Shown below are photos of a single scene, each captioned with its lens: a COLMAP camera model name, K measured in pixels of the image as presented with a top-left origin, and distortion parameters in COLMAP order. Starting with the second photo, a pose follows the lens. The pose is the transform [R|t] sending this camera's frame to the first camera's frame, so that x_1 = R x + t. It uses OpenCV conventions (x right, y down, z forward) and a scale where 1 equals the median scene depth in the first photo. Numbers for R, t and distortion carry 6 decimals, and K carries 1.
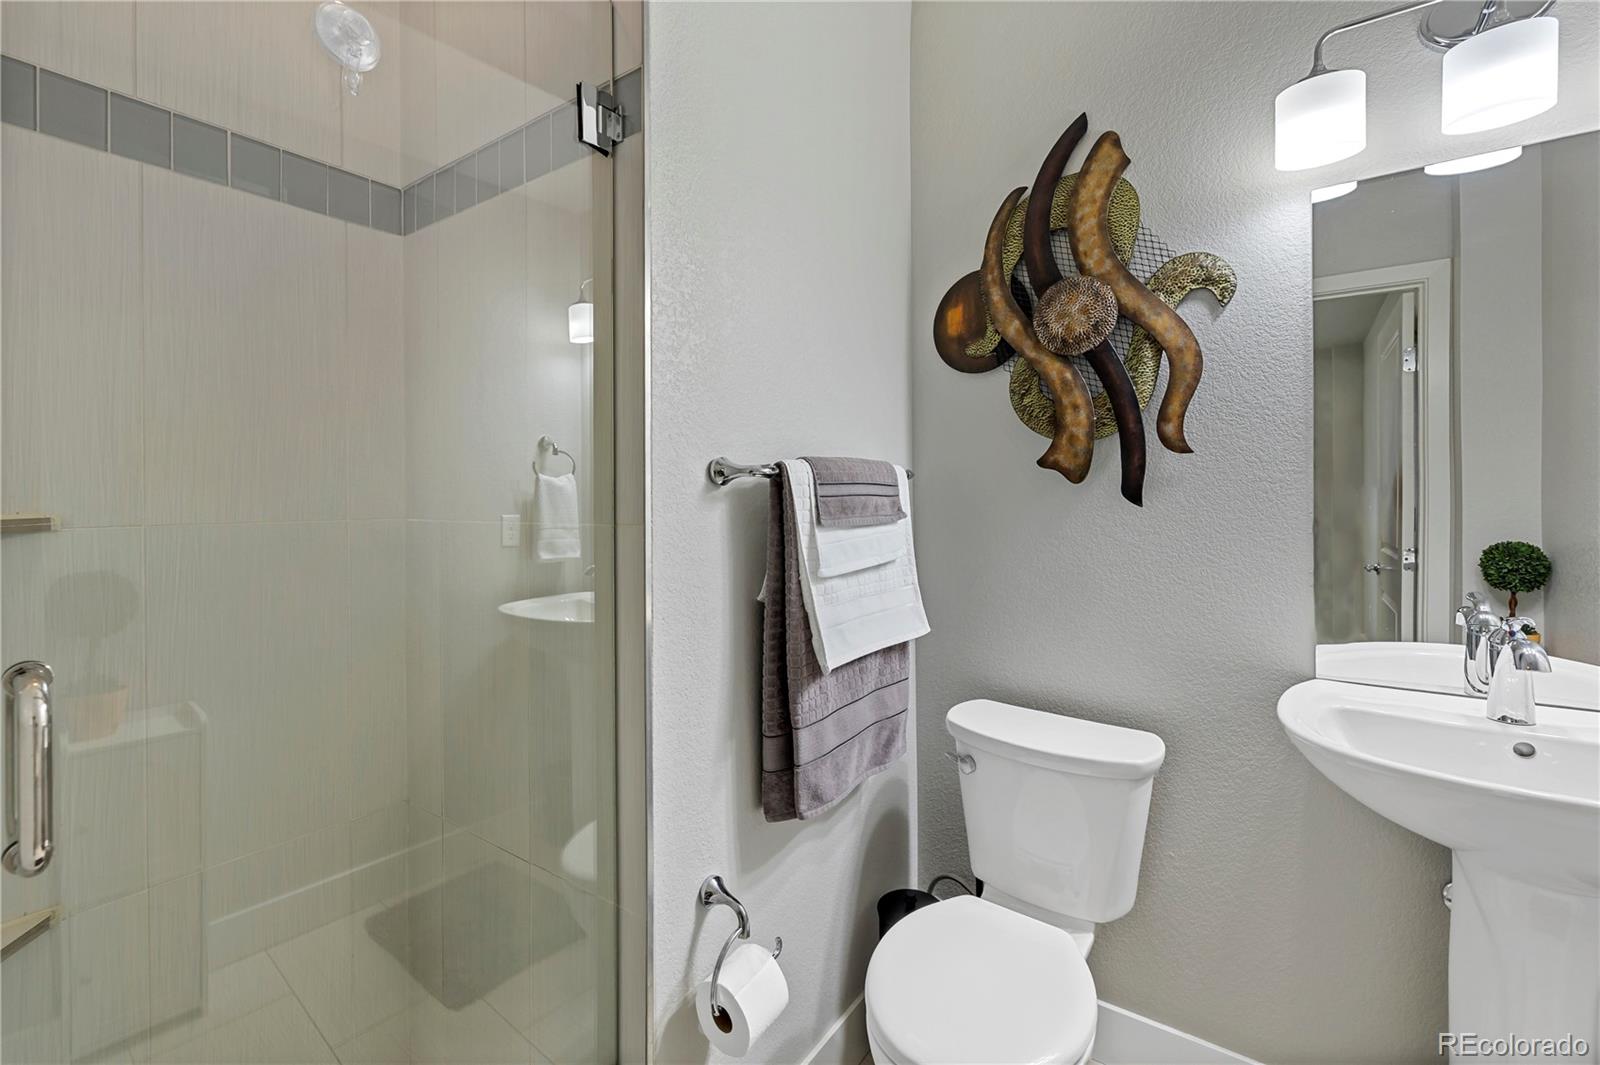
lens RADIAL K [[695.1, 0, 794.5], [0, 695.1, 490.5], [0, 0, 1]] dist [-0.000022, -0.000080]
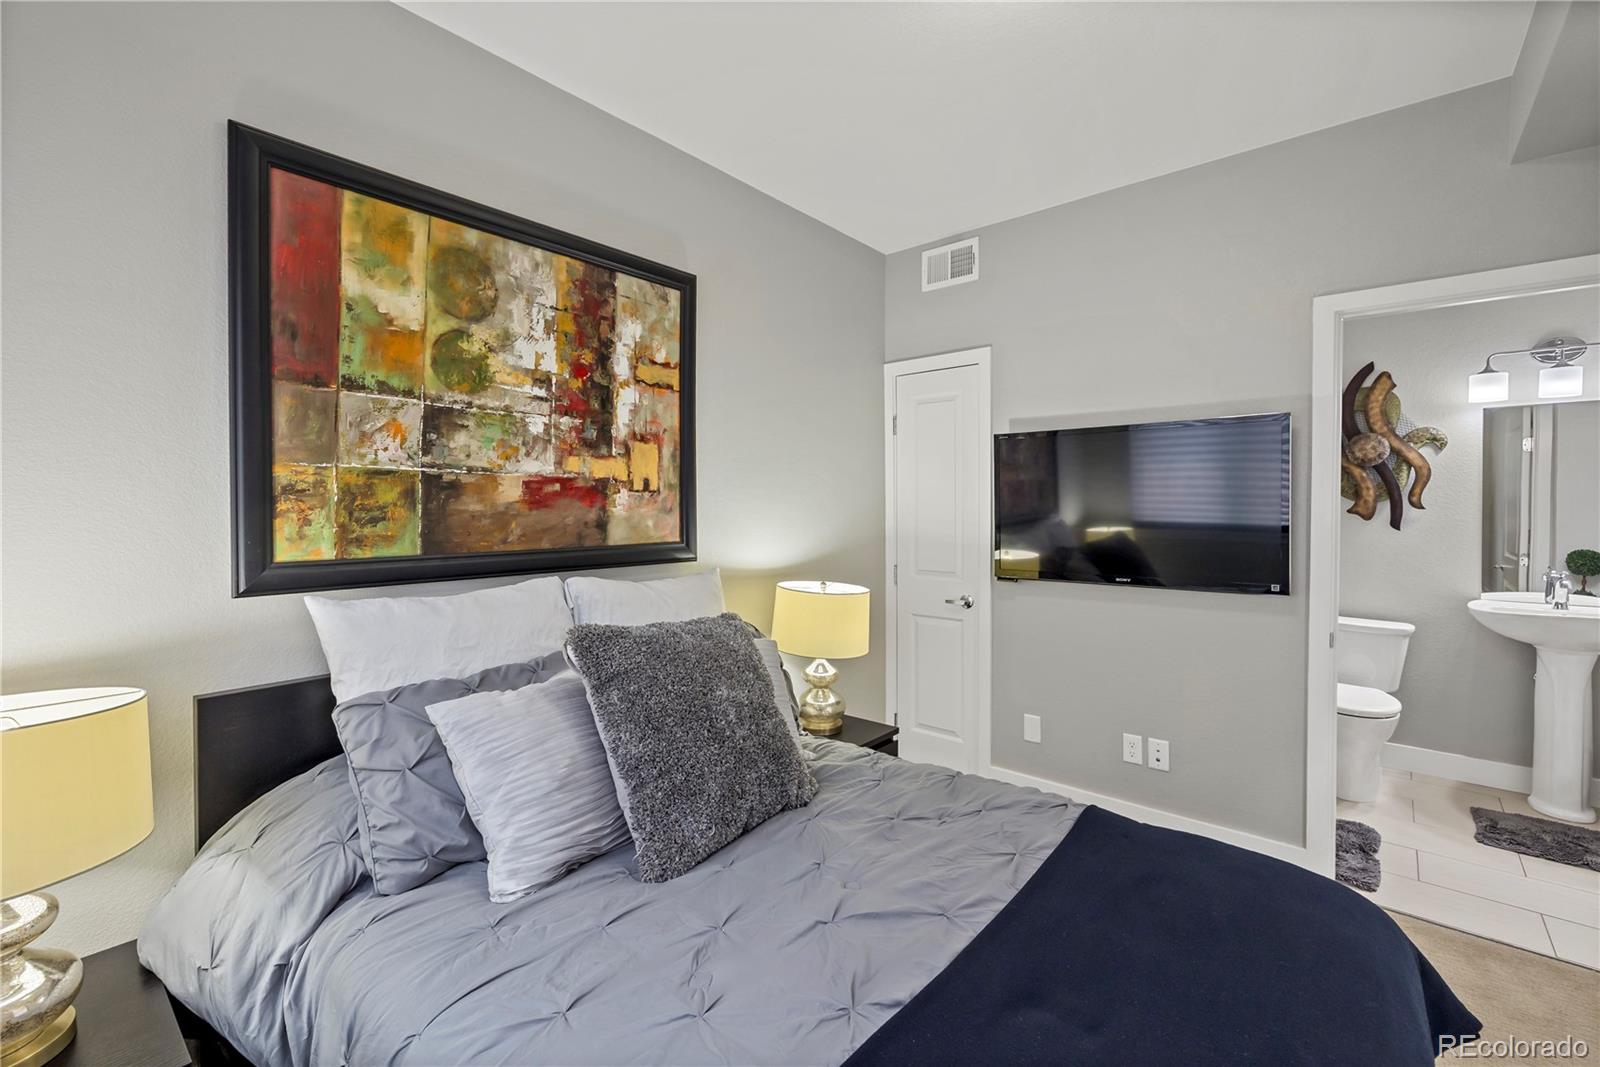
lens RADIAL K [[681.2, 0, 797.2], [0, 681.2, 518.0], [0, 0, 1]] dist [-0.001054, -0.000205]
pose [[0.994778, 0.004153, -0.101976, -1.311251], [-0.002222, 0.999816, 0.019037, -0.059669], [0.102036, -0.018711, 0.994605, -1.527789]]
